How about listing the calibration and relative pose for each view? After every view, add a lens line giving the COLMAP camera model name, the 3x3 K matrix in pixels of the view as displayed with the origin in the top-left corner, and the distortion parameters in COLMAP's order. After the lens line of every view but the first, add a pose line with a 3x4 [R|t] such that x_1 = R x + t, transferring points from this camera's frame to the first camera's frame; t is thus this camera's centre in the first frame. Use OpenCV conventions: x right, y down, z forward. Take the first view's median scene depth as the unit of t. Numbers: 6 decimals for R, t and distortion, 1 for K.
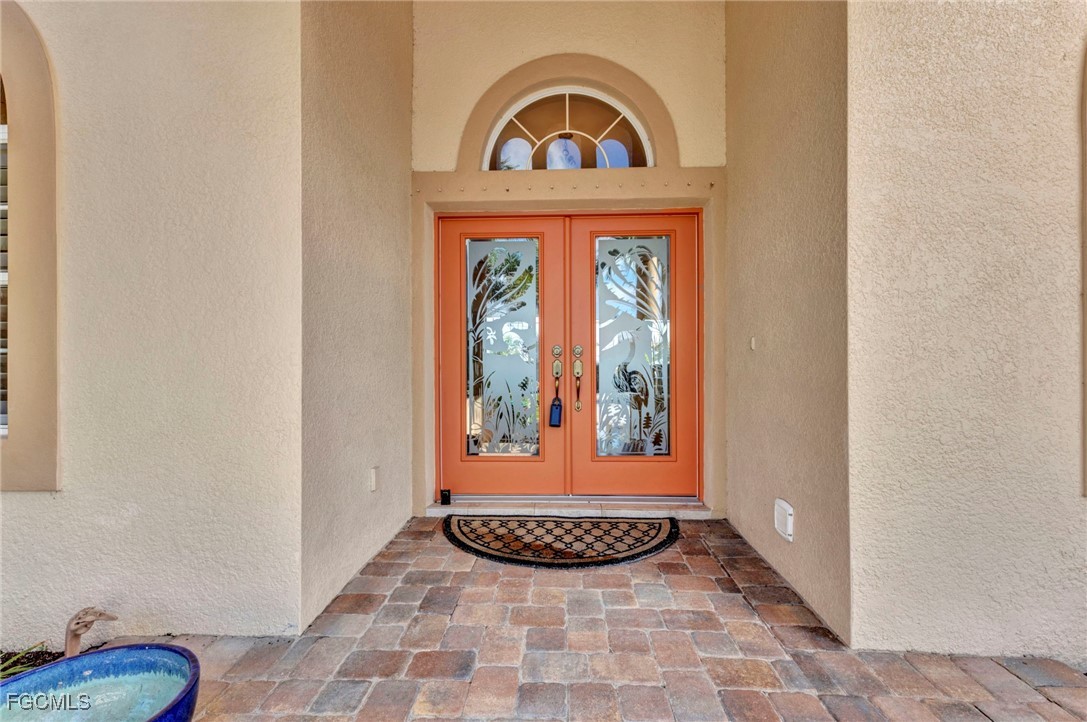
lens RADIAL K [[467.6, 0, 550.6], [0, 467.6, 340.9], [0, 0, 1]] dist [0.001285, 0.000422]
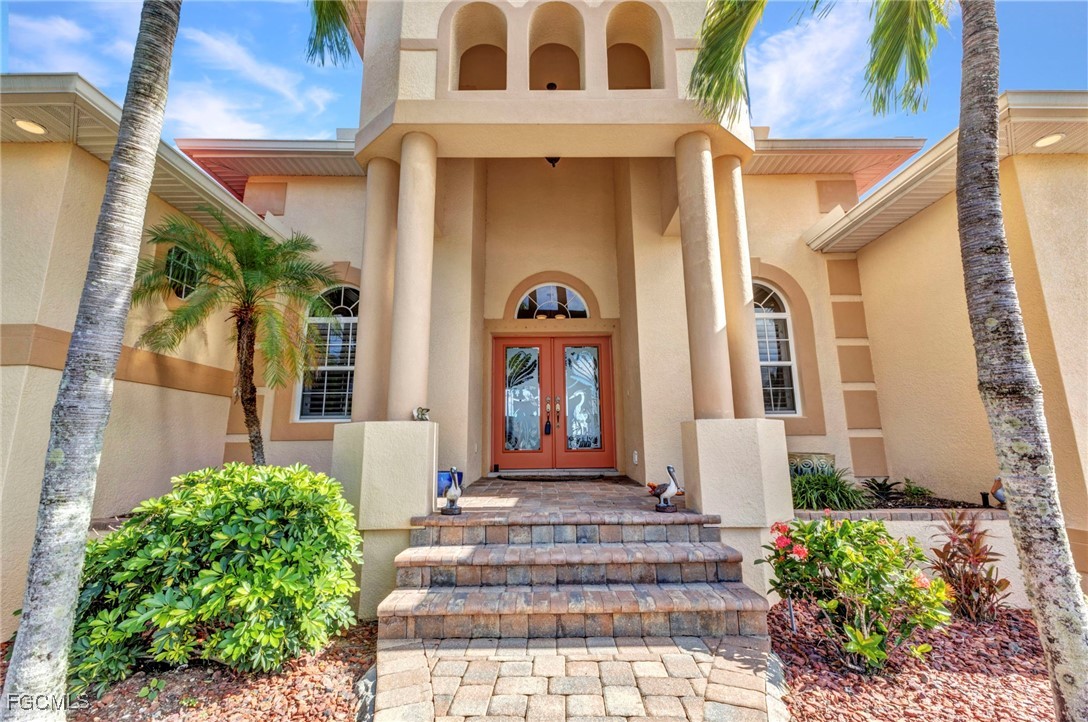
lens RADIAL K [[468.0, 0, 544.3], [0, 468.0, 356.2], [0, 0, 1]] dist [0.001285, 0.000422]
pose [[0.998982, 0.001323, 0.045092, -0.102150], [0.007126, 0.982393, -0.186693, 0.232595], [-0.044545, 0.186824, 0.981383, -1.155306]]
